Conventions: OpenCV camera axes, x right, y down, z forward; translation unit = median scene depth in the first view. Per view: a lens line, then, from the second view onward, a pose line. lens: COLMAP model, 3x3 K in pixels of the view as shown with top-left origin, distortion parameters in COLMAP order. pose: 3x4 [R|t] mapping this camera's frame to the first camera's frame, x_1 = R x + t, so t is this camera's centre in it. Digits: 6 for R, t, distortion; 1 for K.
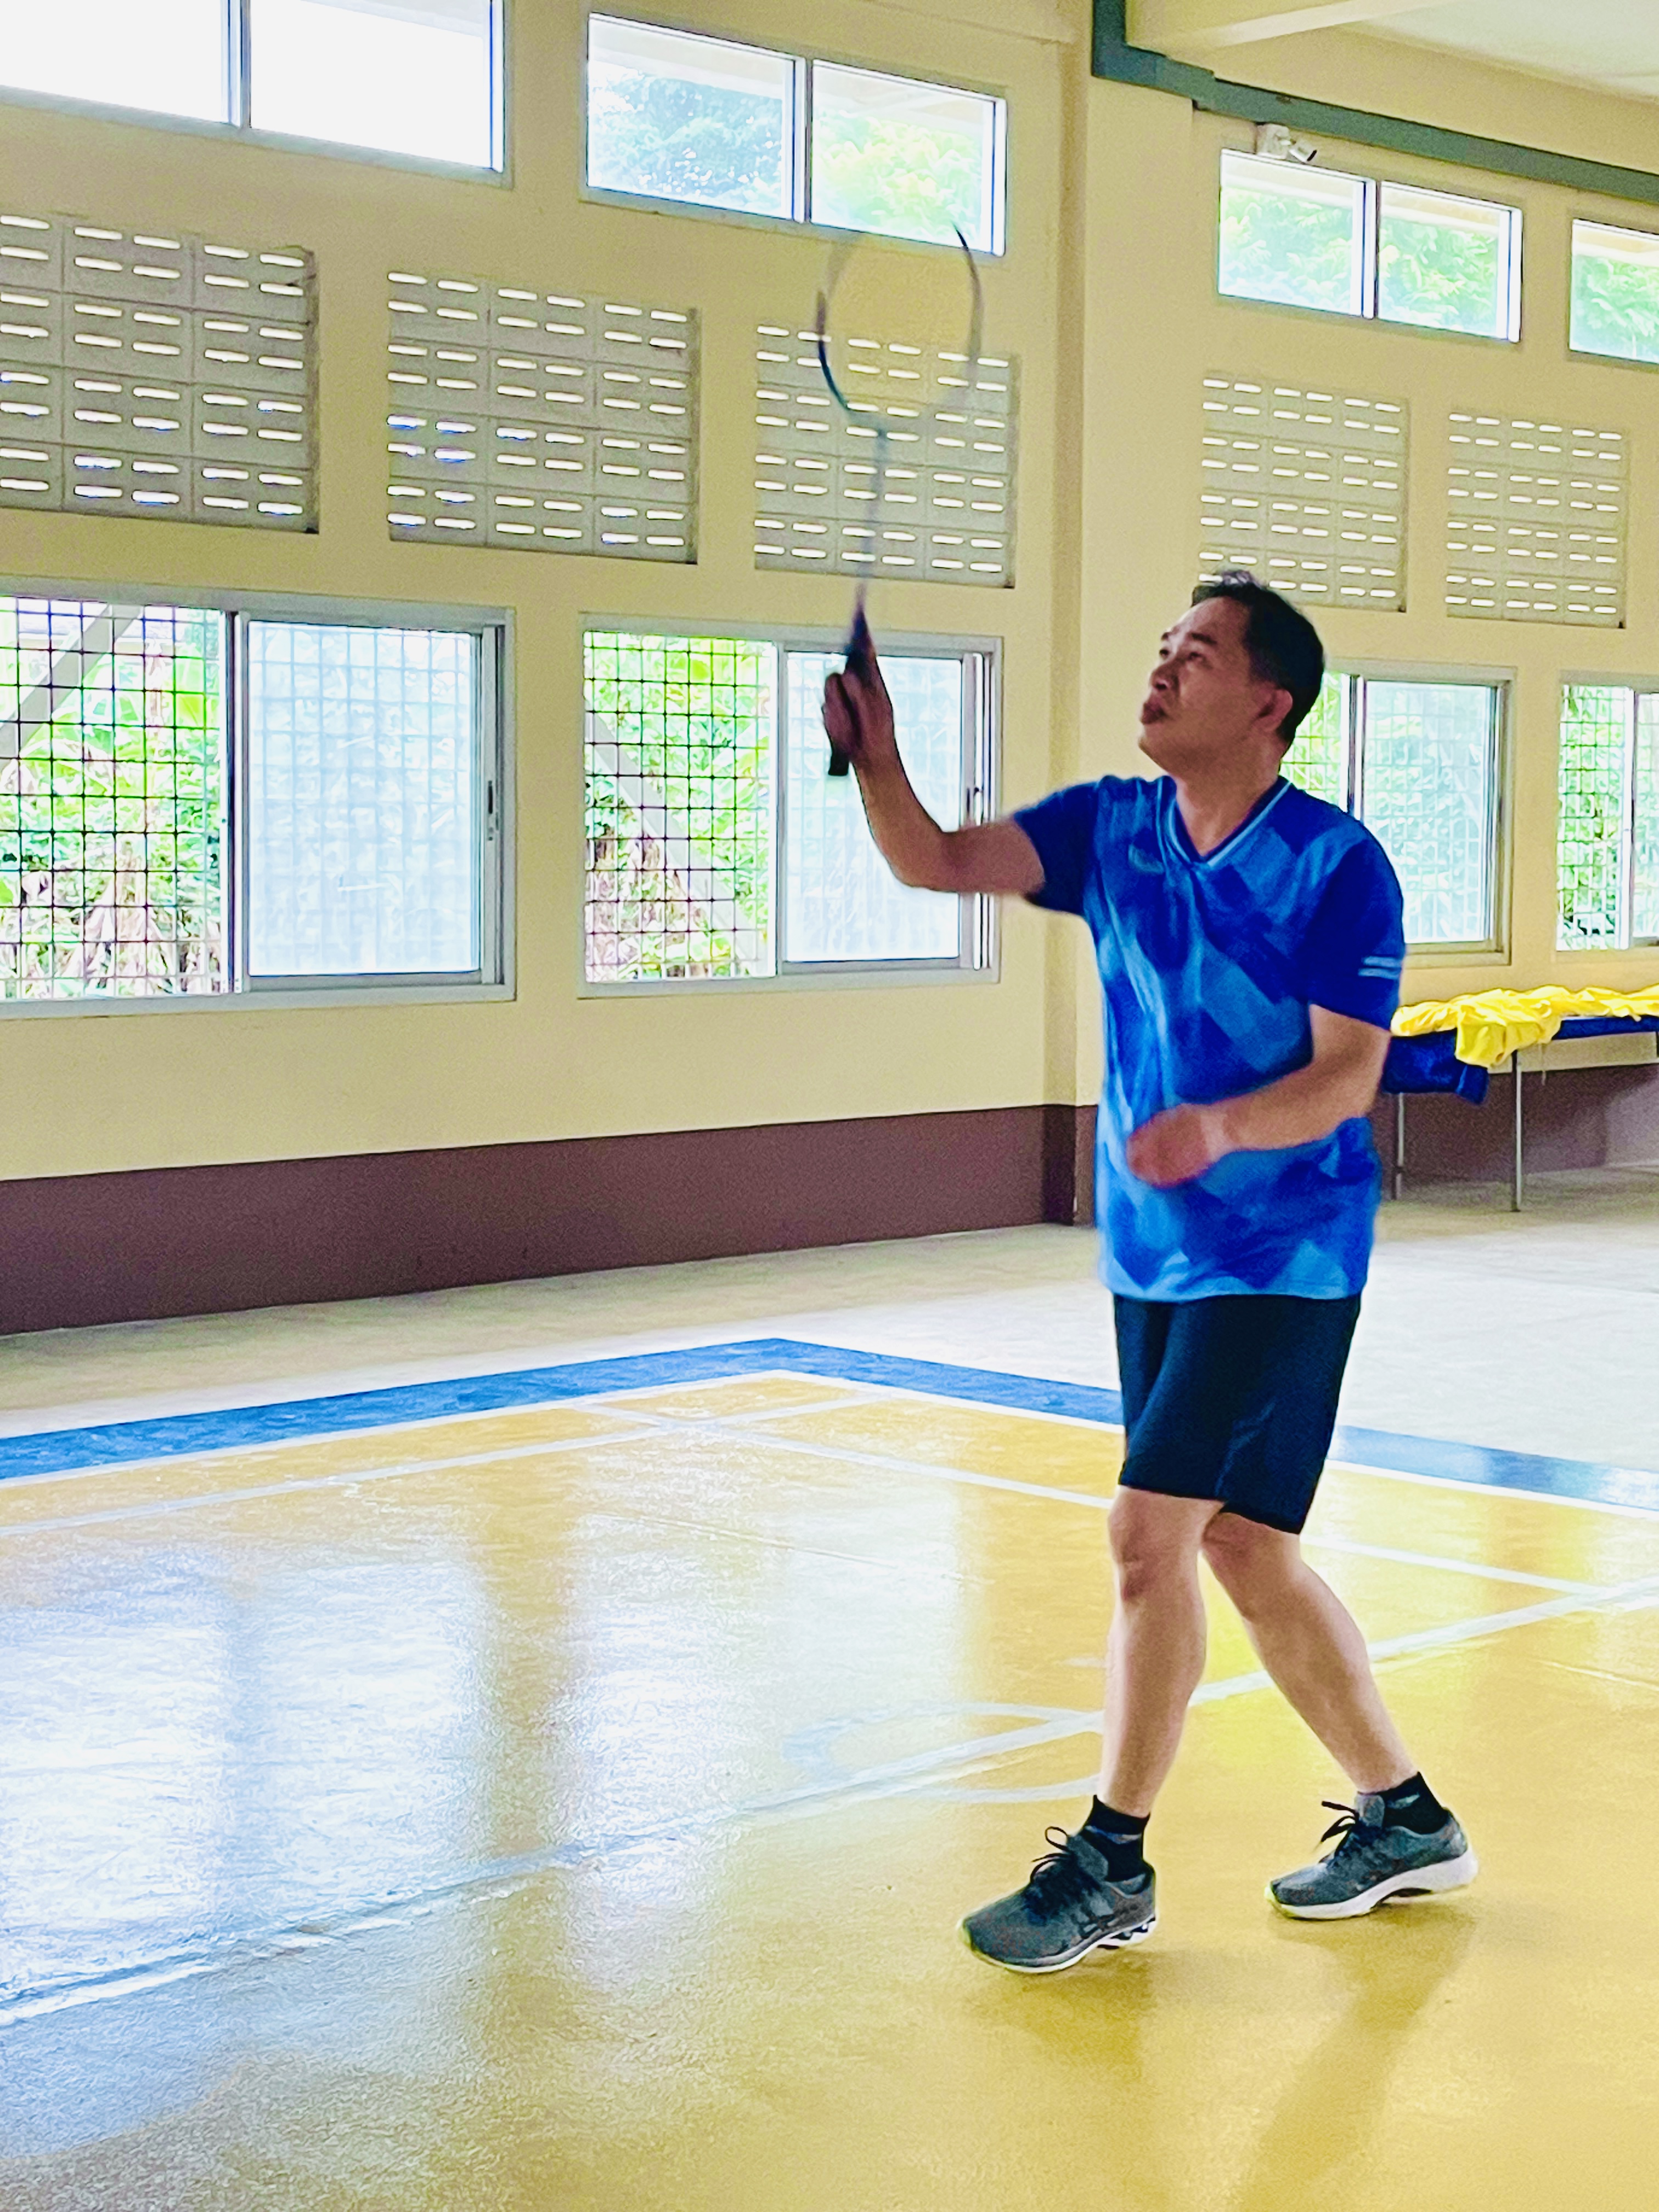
lens RADIAL K [[3359.1, 0, 829.5], [0, 3359.1, 1106.0], [0, 0, 1]] dist [0.014835, 0.026116]
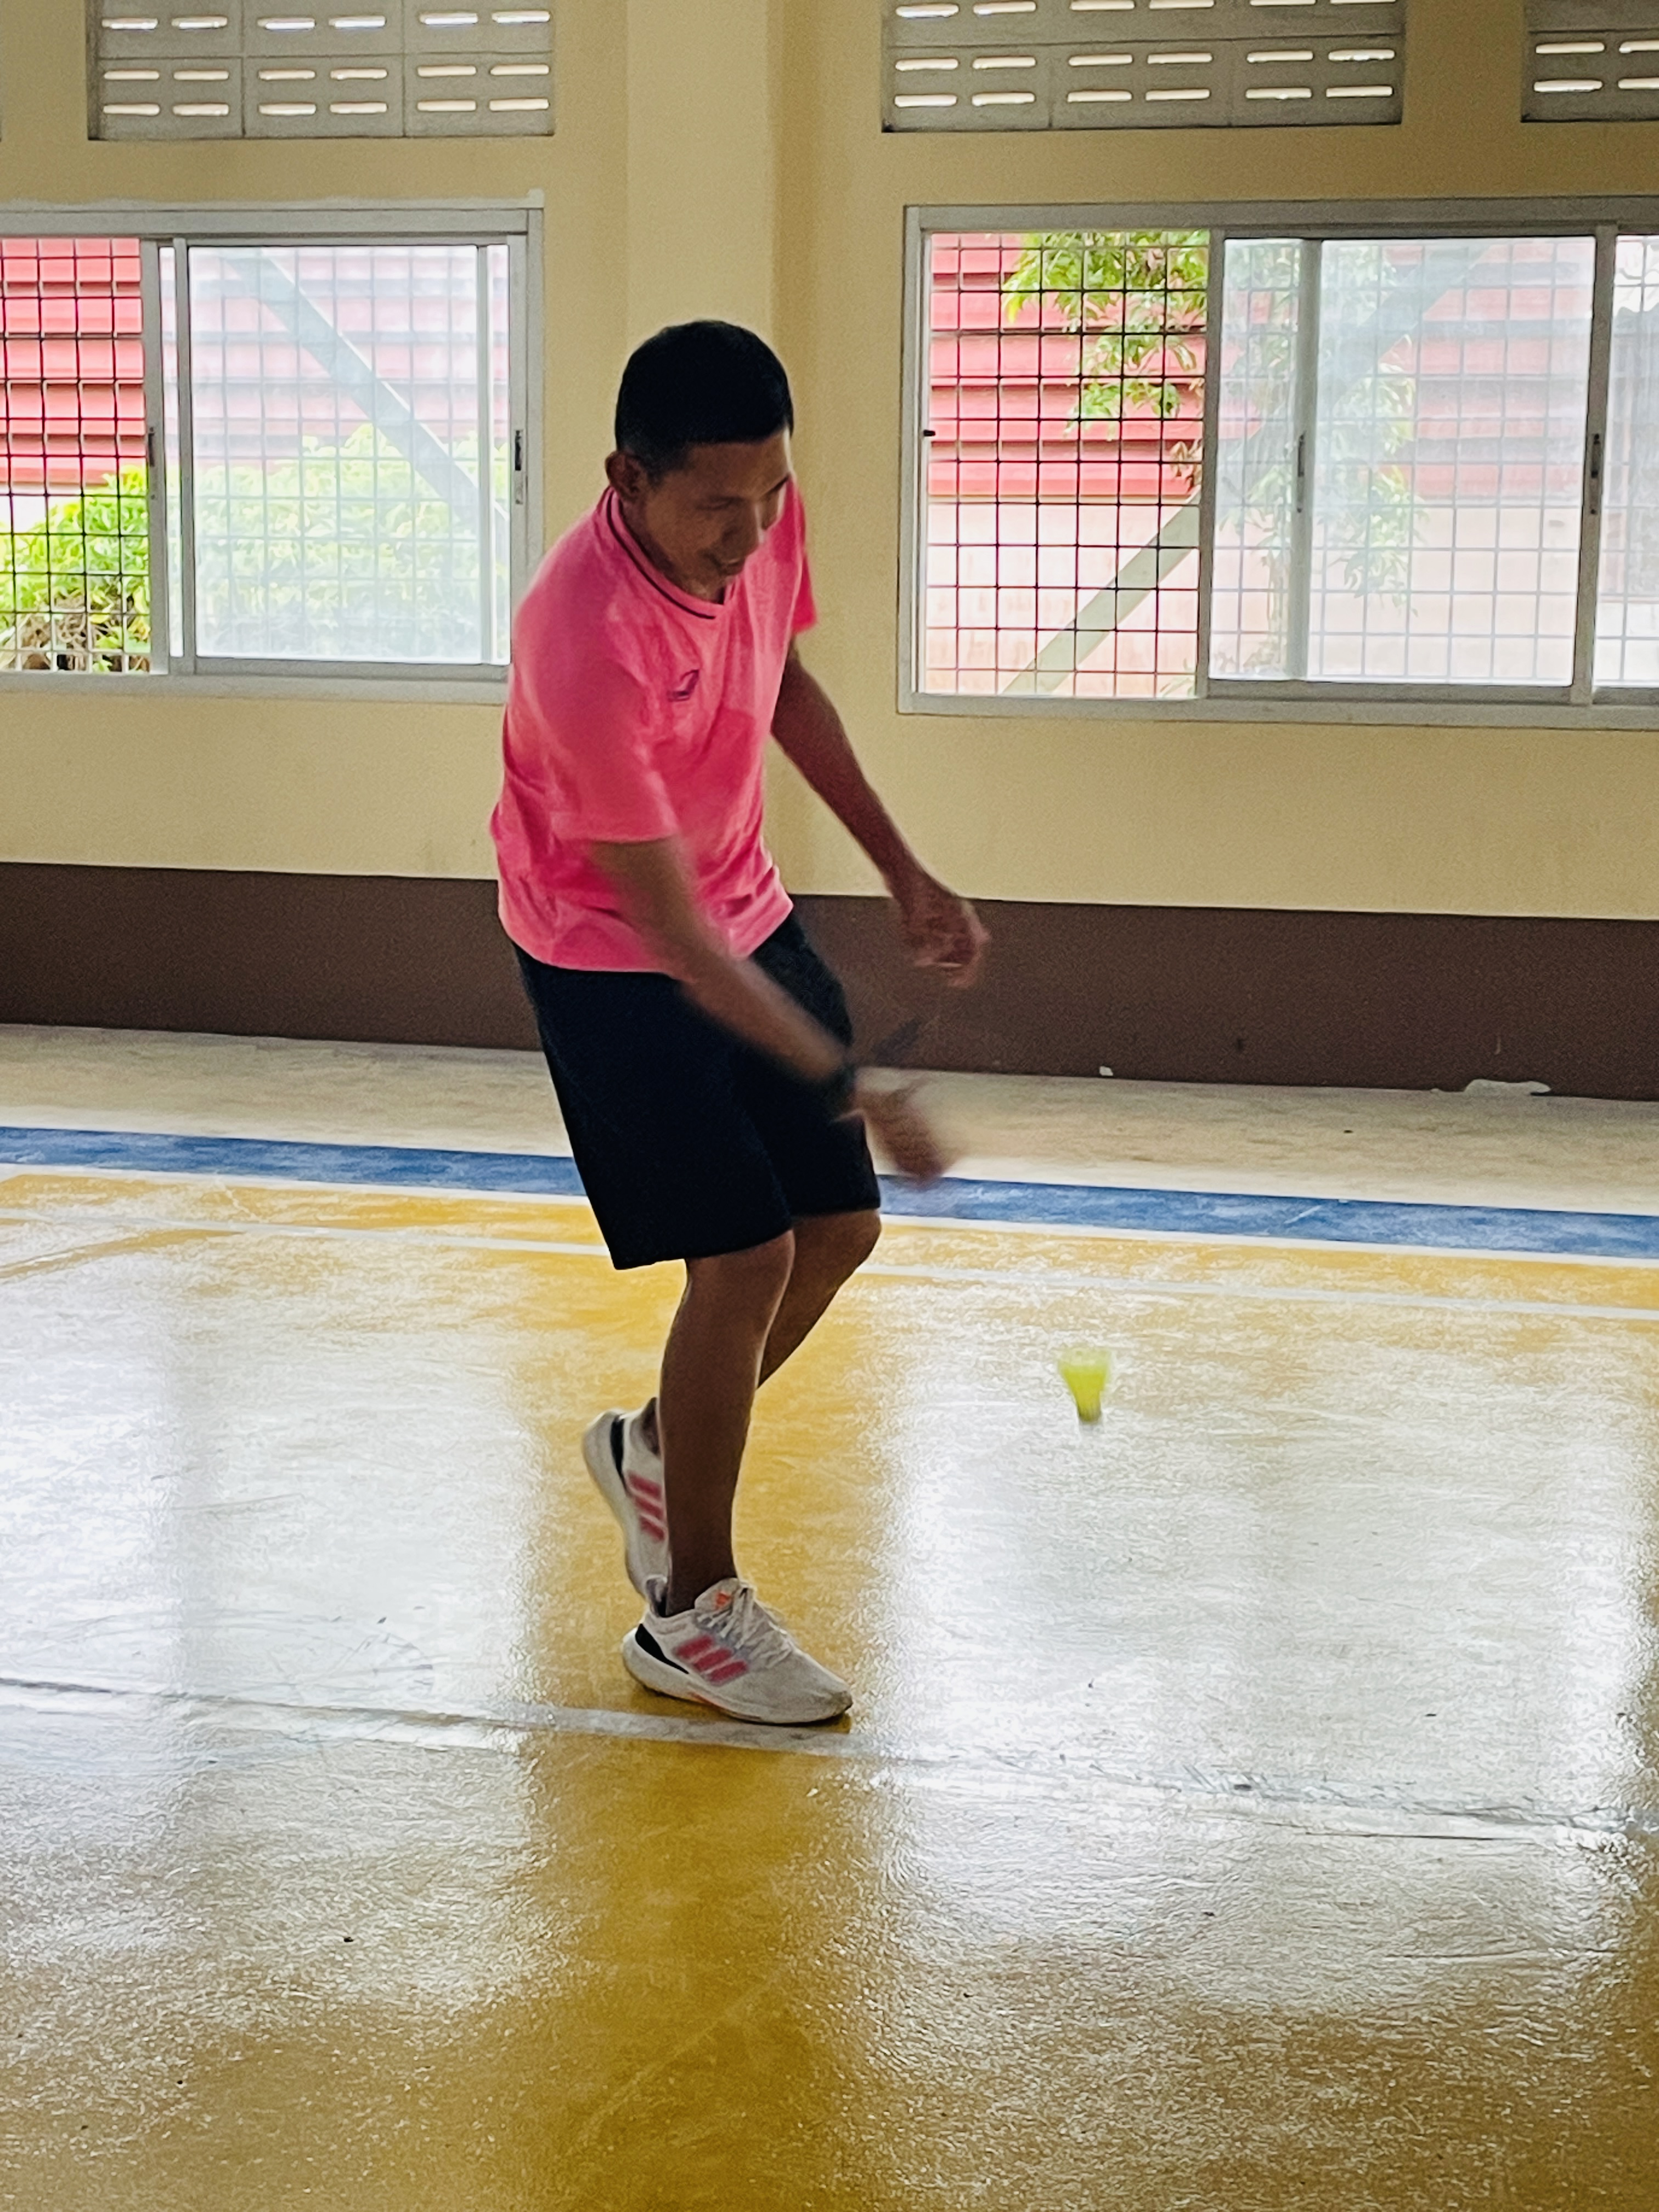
lens RADIAL K [[3359.1, 0, 829.5], [0, 3359.1, 1106.0], [0, 0, 1]] dist [0.014835, 0.026116]
pose [[0.564822, 0.142221, -0.812865, 0.620620], [-0.072393, 0.989779, 0.122872, -0.040208], [0.822031, -0.010555, 0.569345, 0.595955]]
